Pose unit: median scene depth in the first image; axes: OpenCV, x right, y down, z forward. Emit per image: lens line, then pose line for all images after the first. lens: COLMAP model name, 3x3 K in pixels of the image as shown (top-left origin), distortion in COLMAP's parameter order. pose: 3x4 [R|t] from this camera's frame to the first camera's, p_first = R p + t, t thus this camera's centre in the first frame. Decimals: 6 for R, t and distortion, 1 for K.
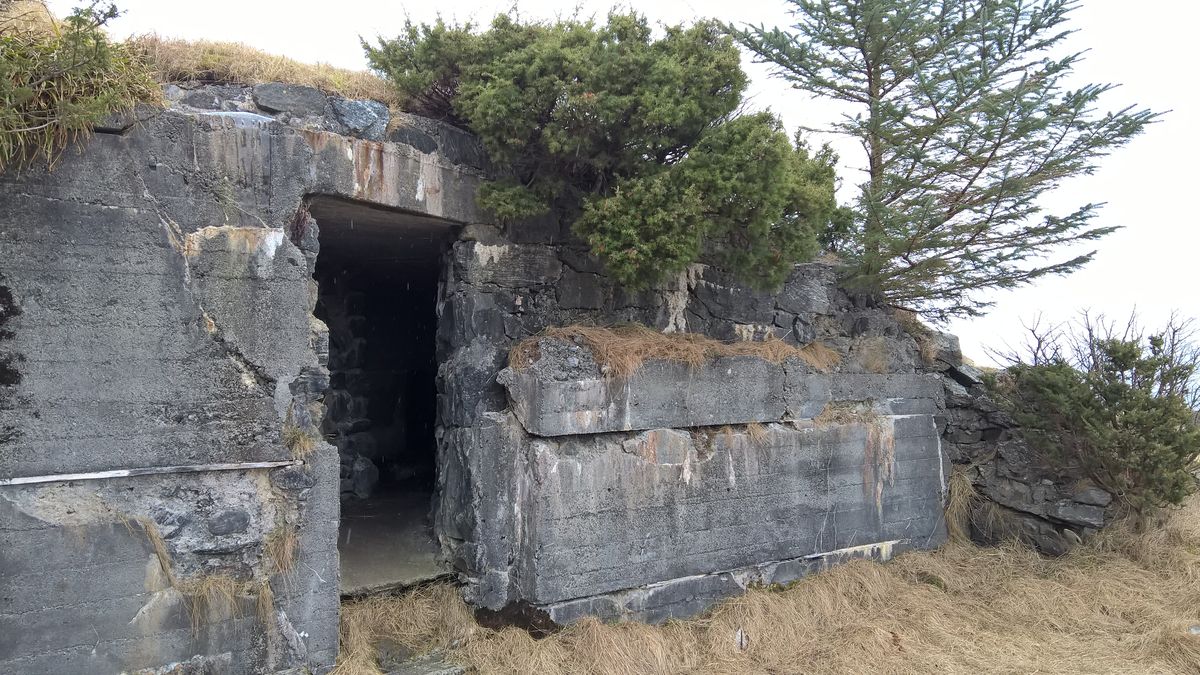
lens RADIAL K [[967.7, 0, 600.0], [0, 967.7, 337.5], [0, 0, 1]] dist [0.141397, -0.293264]
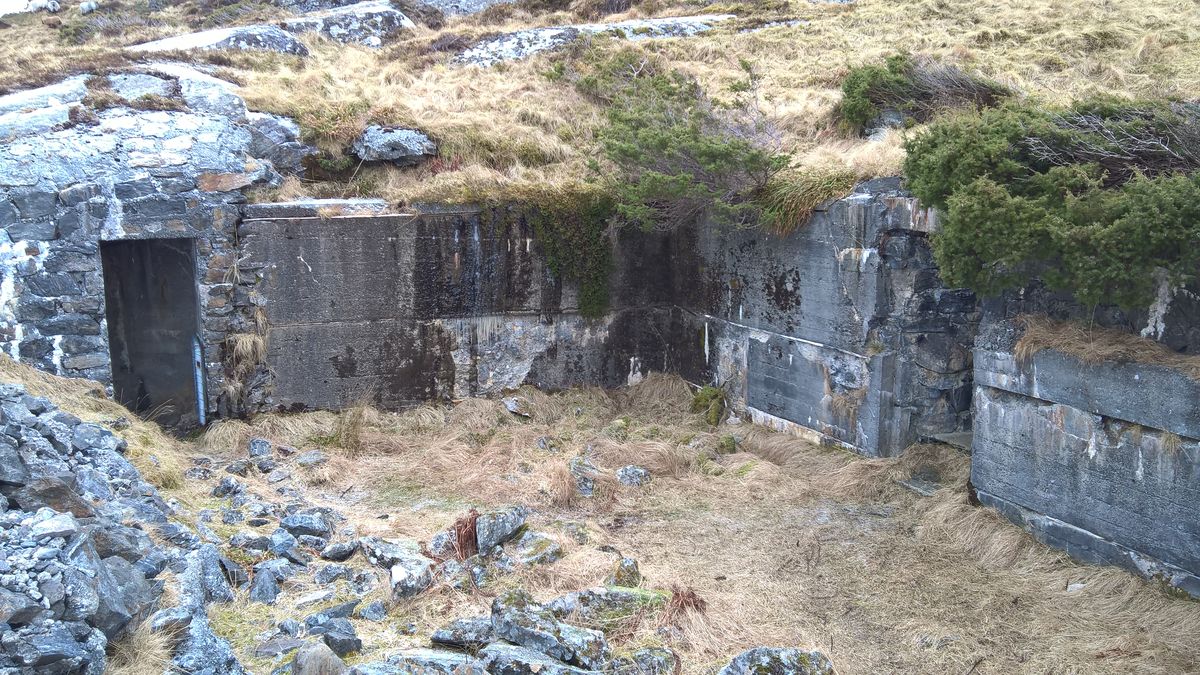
lens RADIAL K [[967.7, 0, 600.0], [0, 967.7, 337.5], [0, 0, 1]] dist [0.141397, -0.293264]
pose [[-0.247936, 0.173771, -0.953064, 1.518694], [0.024497, 0.984591, 0.173146, -0.246033], [0.968467, 0.019581, -0.248373, 0.782184]]
